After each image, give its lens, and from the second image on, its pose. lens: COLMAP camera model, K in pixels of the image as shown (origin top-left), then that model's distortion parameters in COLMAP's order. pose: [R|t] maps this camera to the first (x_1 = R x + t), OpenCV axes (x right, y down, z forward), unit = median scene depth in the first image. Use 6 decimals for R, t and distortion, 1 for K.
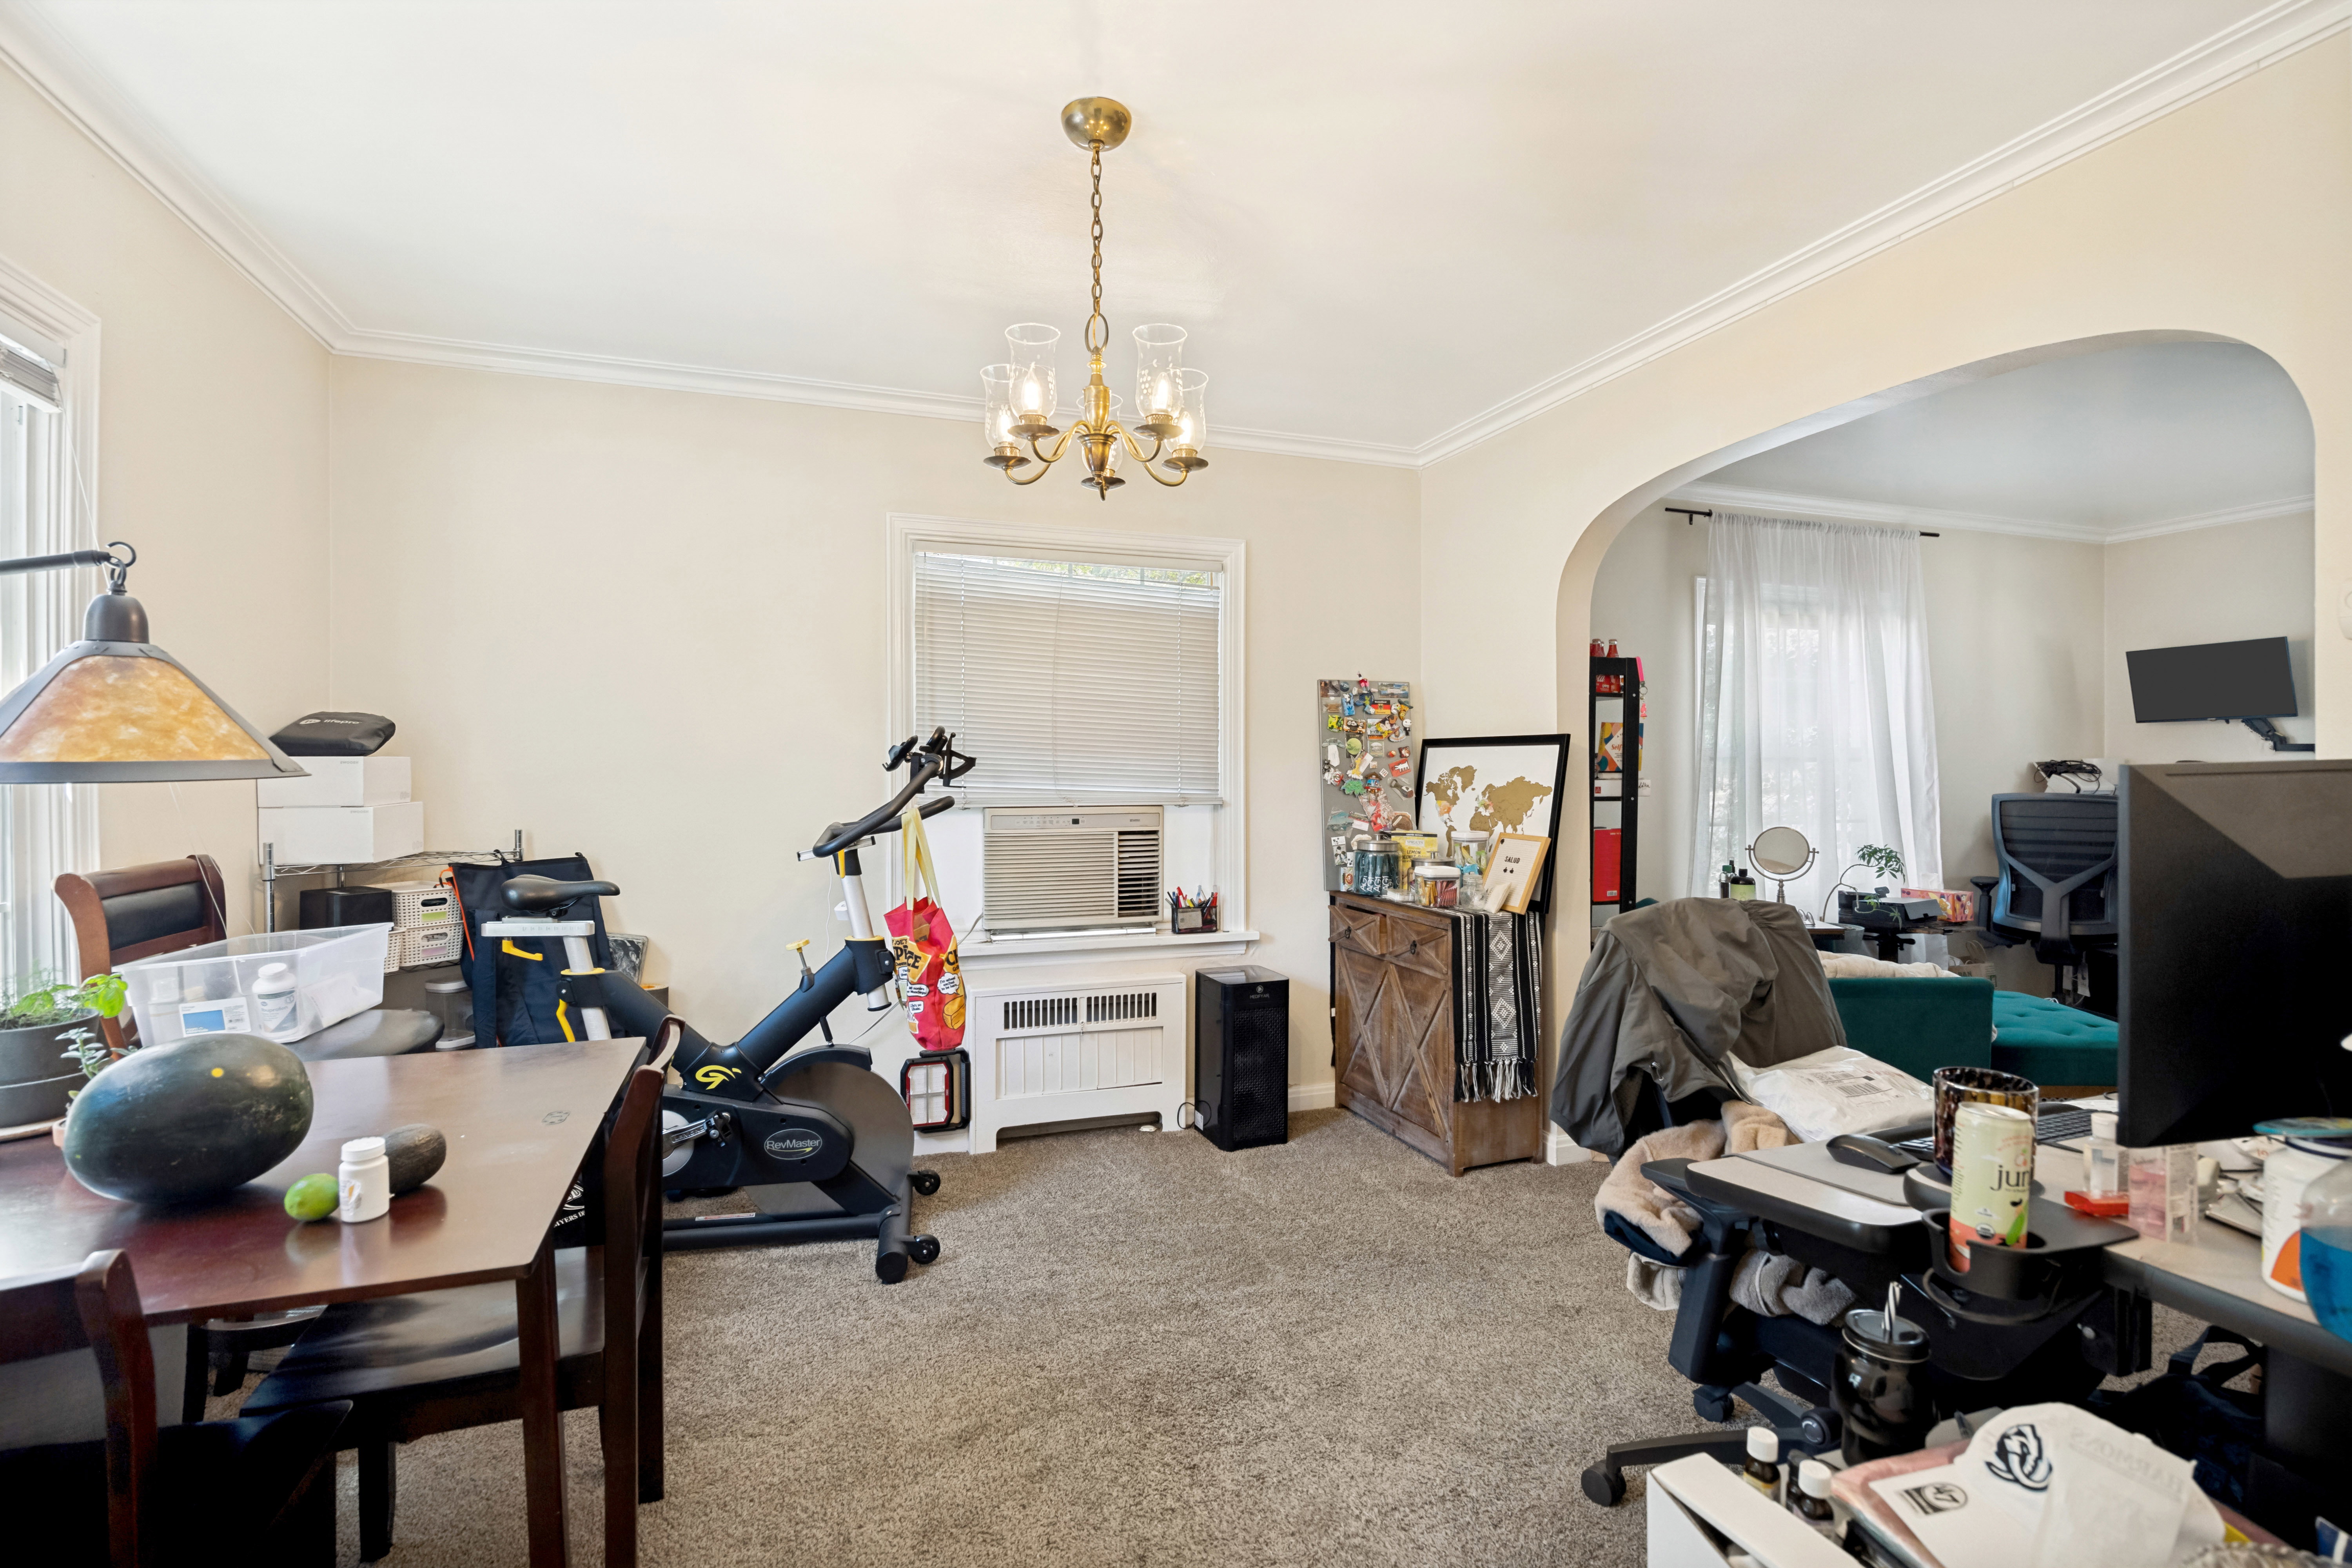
lens RADIAL K [[1097.8, 0, 1175.6], [0, 1097.8, 780.8], [0, 0, 1]] dist [-0.001924, -0.000073]
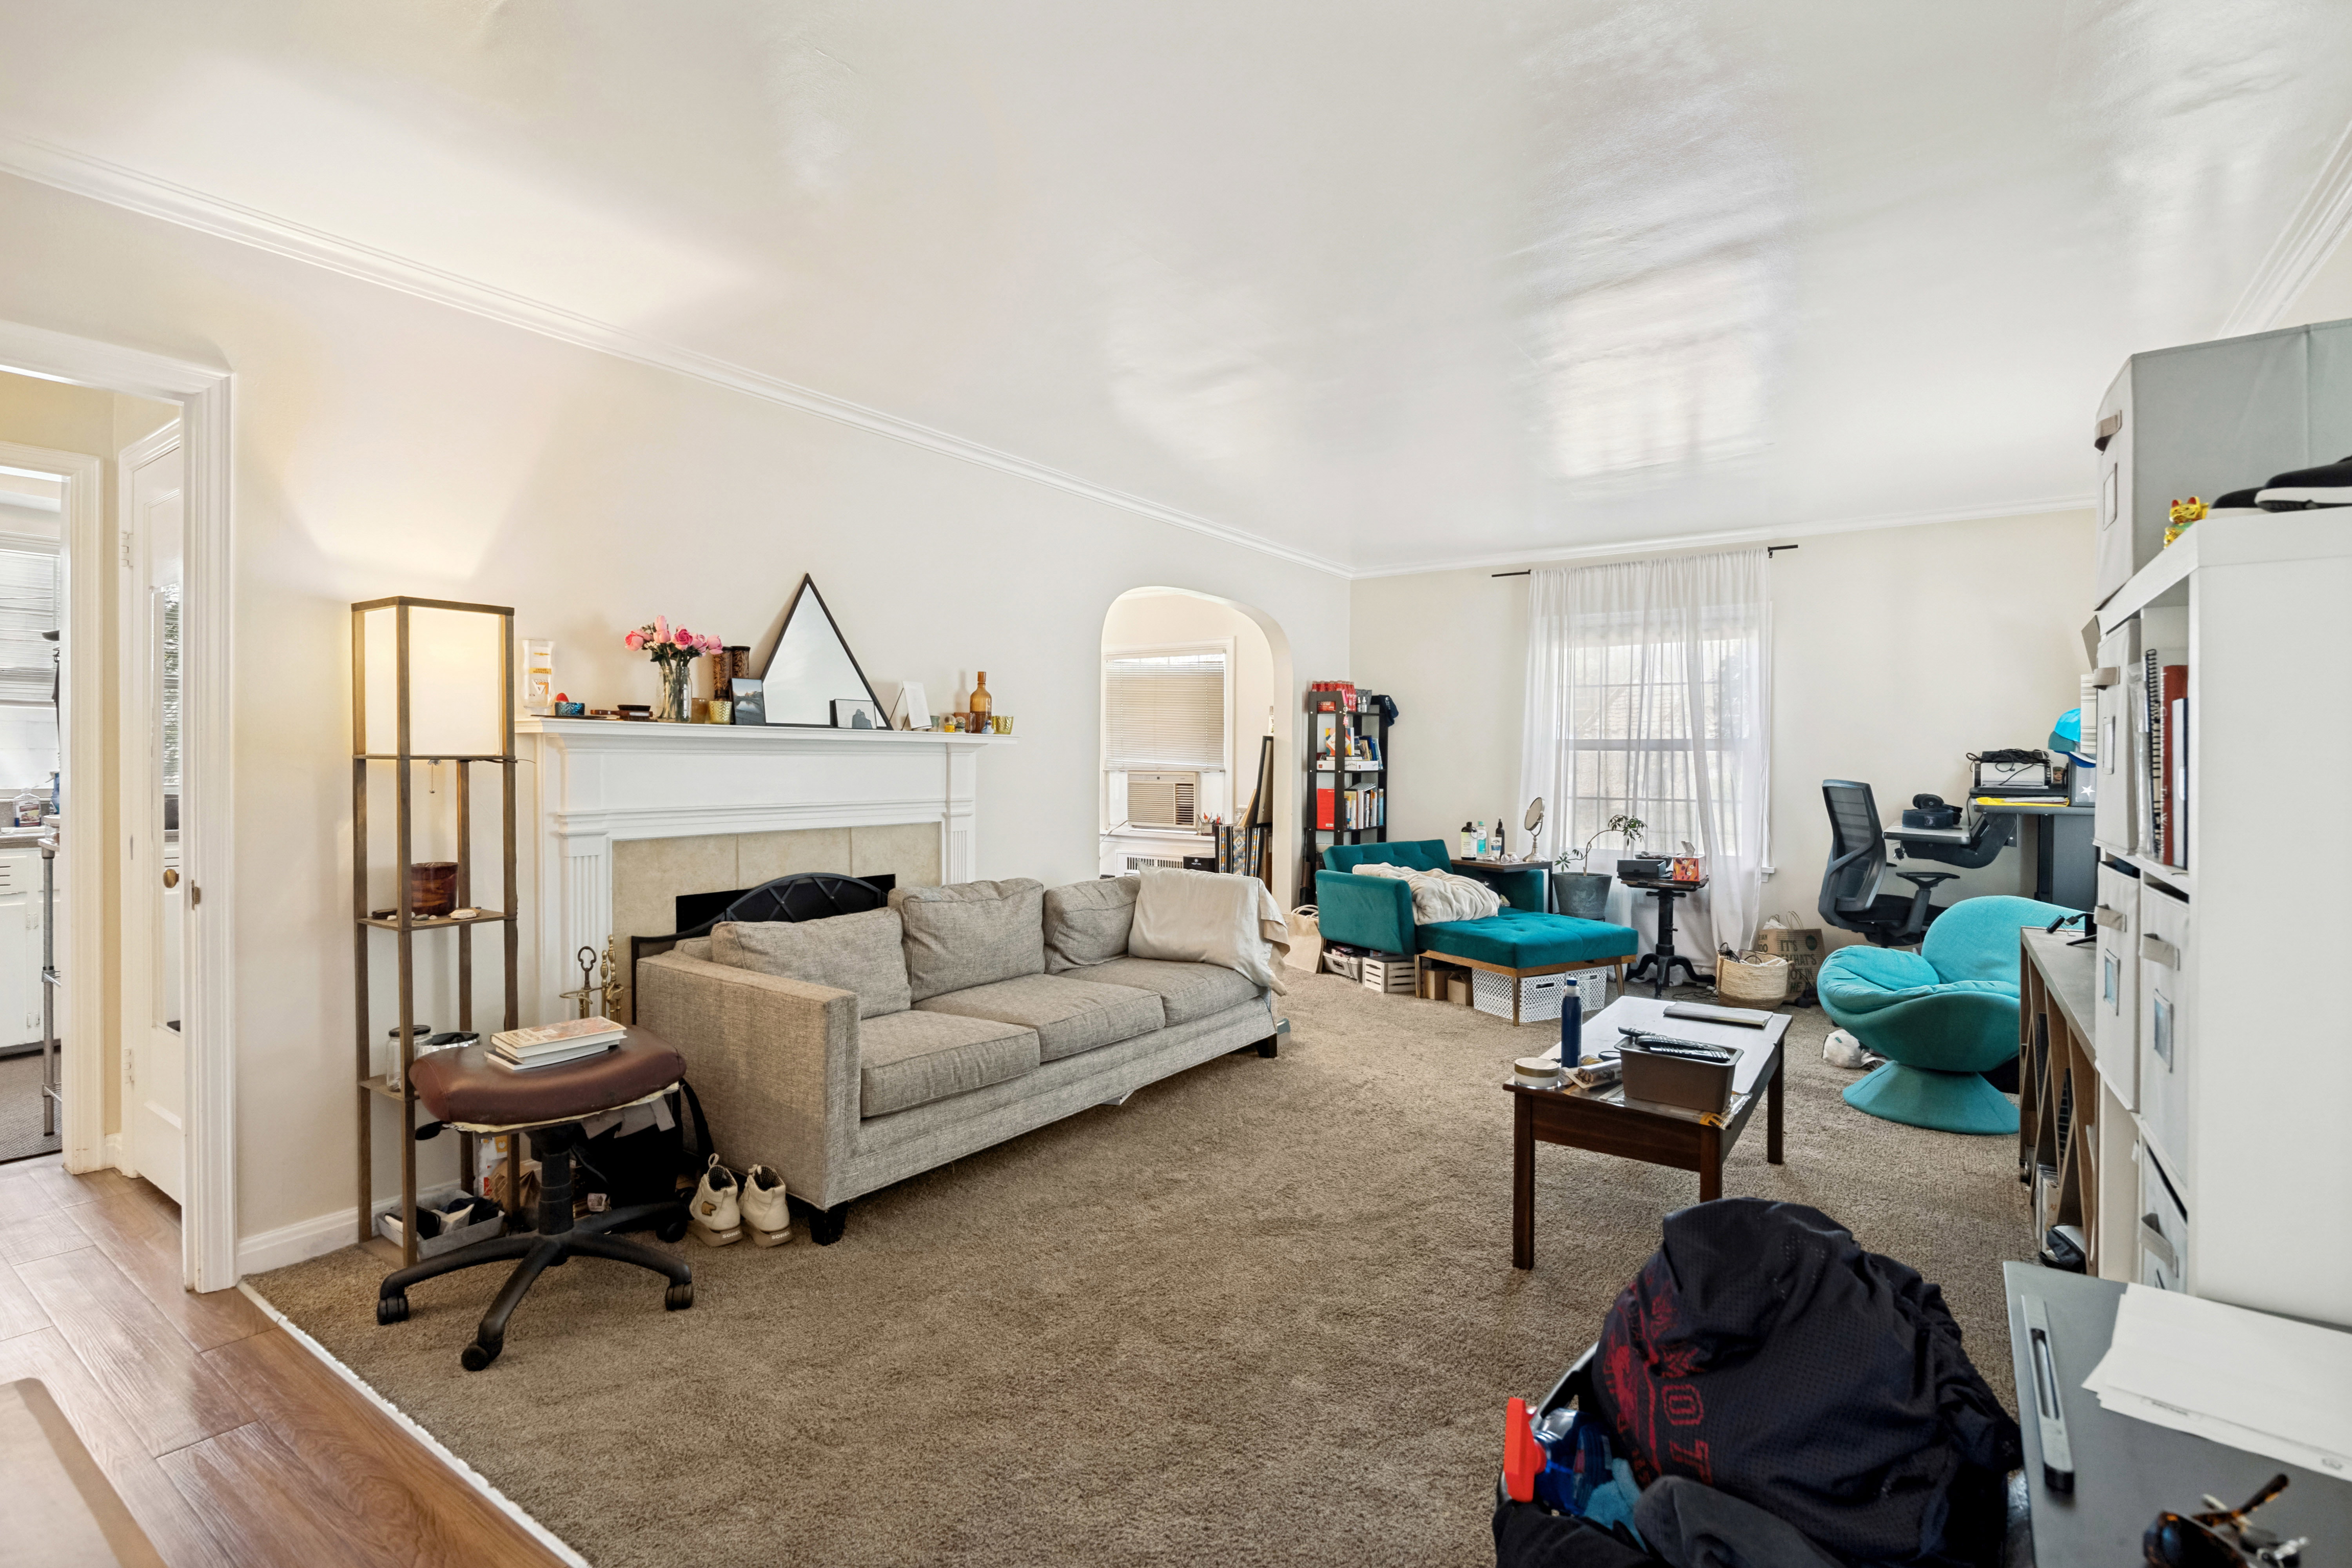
lens RADIAL K [[1097.8, 0, 1174.1], [0, 1097.8, 770.4], [0, 0, 1]] dist [-0.001924, -0.000073]
pose [[0.580440, 0.013776, -0.814186, 1.640274], [-0.008395, 0.999905, 0.010934, -0.001213], [0.814260, 0.000488, 0.580501, -0.215444]]
